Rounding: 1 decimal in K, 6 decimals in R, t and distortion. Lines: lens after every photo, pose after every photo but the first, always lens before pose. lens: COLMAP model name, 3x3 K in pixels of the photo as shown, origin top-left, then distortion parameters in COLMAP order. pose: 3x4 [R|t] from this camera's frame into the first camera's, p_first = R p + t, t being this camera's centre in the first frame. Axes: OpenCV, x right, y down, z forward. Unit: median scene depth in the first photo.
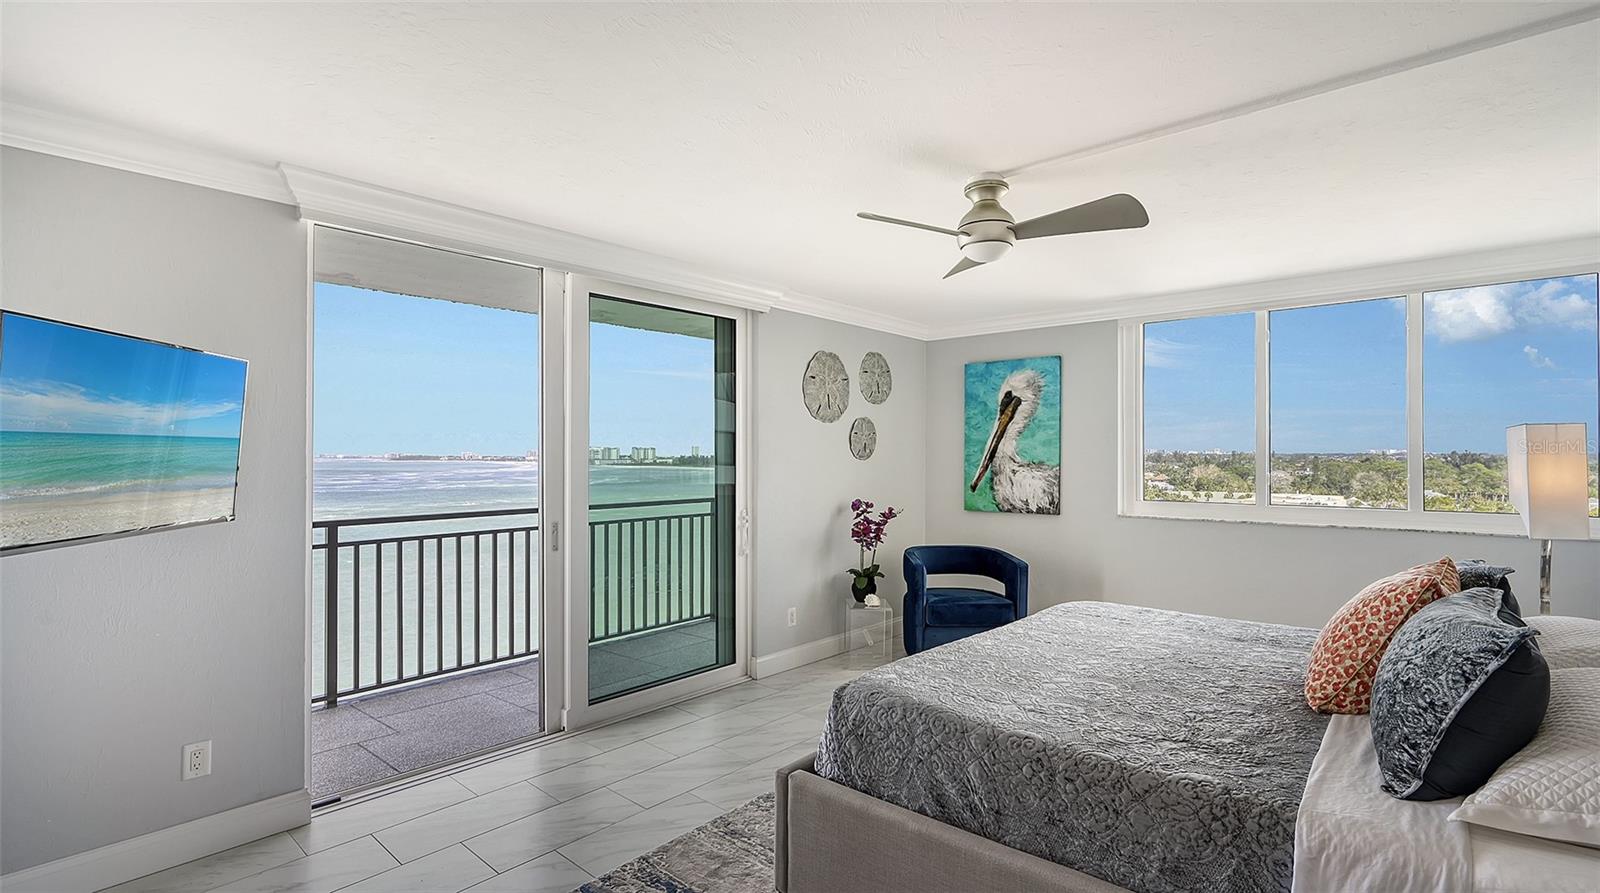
lens RADIAL K [[752.0, 0, 794.6], [0, 752.0, 444.6], [0, 0, 1]] dist [0.005399, 0.000641]
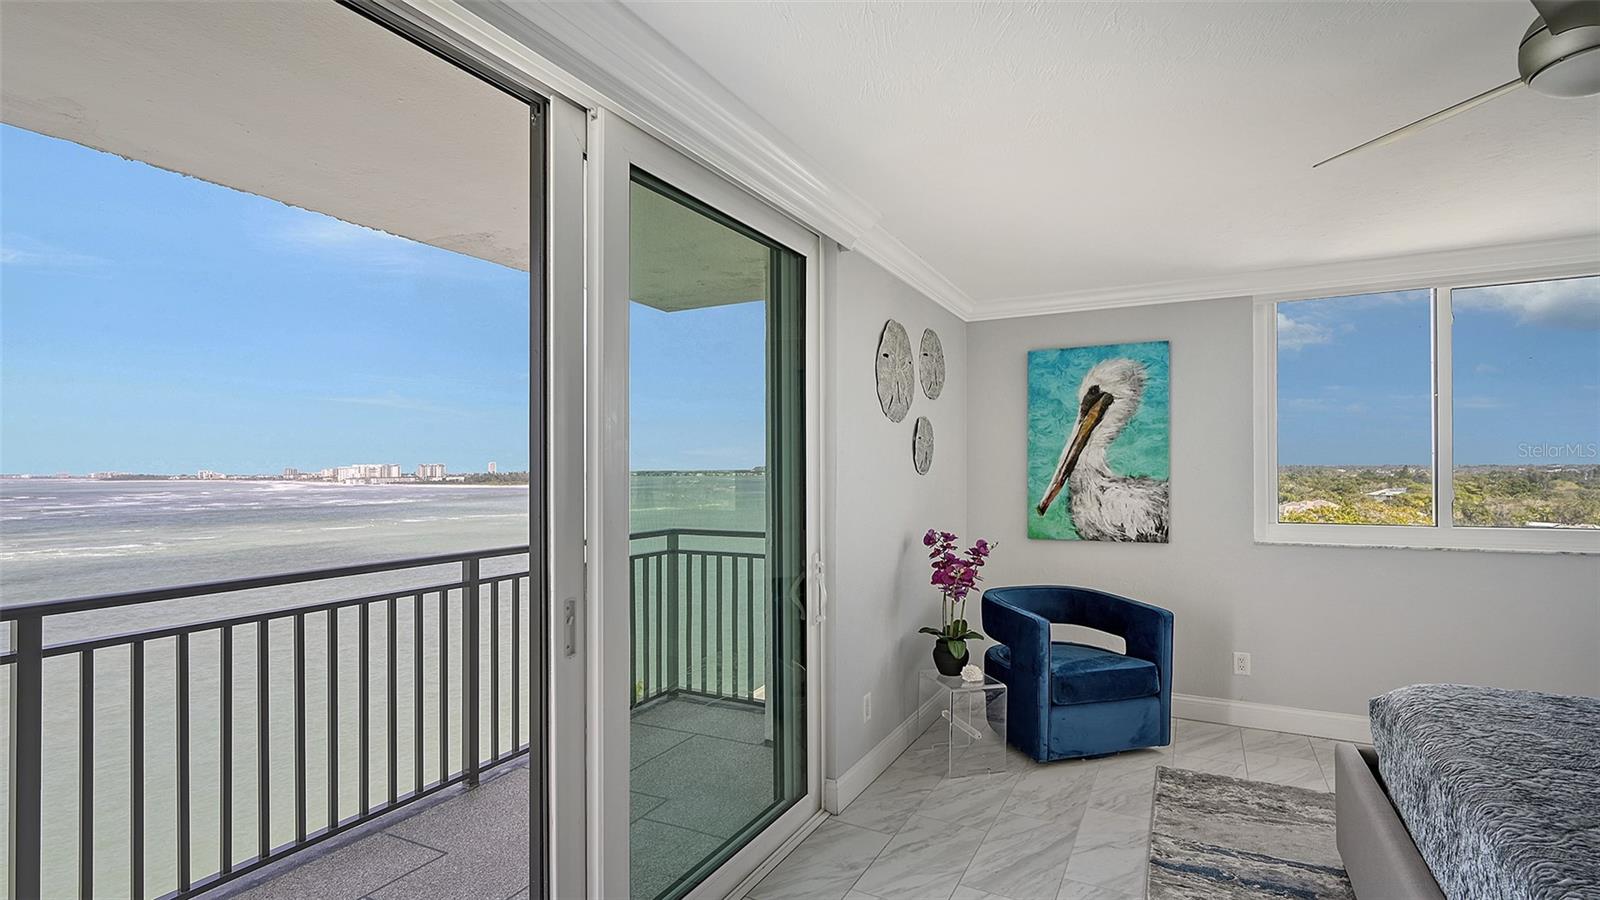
lens RADIAL K [[752.0, 0, 802.0], [0, 752.0, 461.8], [0, 0, 1]] dist [0.005399, 0.000641]
pose [[0.966029, -0.003071, 0.258414, -0.224857], [0.002460, 0.999993, 0.002687, 0.005784], [-0.258420, -0.001960, 0.966031, 0.348482]]
